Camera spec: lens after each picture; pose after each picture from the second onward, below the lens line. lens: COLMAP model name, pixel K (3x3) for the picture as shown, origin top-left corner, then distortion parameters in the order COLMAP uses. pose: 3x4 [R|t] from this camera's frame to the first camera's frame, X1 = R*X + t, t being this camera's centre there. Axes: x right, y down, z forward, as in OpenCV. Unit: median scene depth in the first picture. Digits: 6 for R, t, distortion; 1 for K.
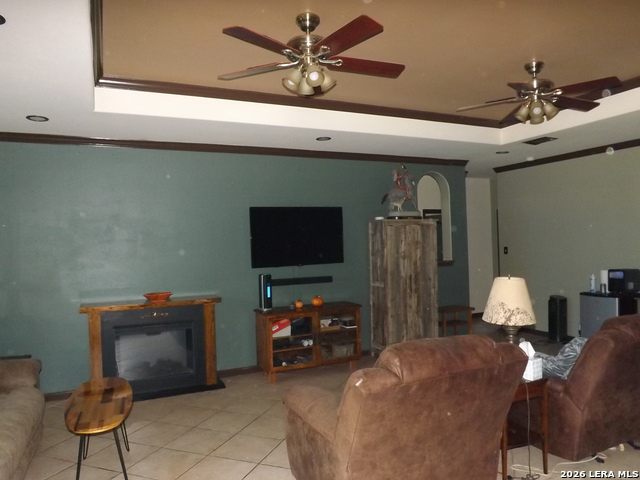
lens RADIAL K [[471.9, 0, 319.8], [0, 471.9, 238.6], [0, 0, 1]] dist [-0.033056, -0.003793]
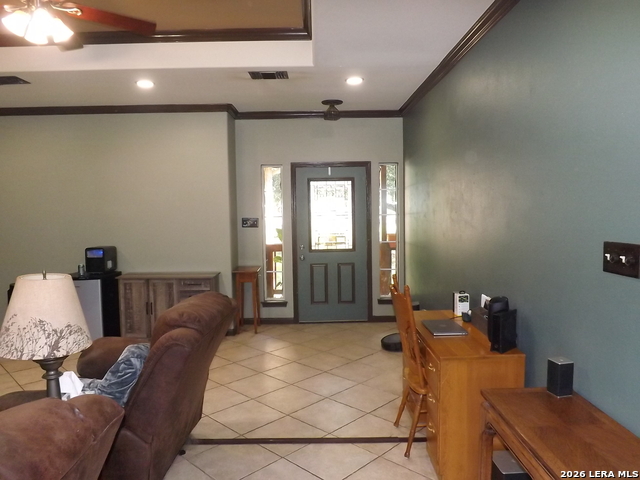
lens RADIAL K [[471.9, 0, 319.1], [0, 471.9, 240.0], [0, 0, 1]] dist [-0.033056, -0.003793]
pose [[0.425434, -0.041563, 0.904035, 0.017274], [-0.009293, 0.998692, 0.050288, 0.004295], [-0.904942, -0.029795, 0.424491, 0.440313]]
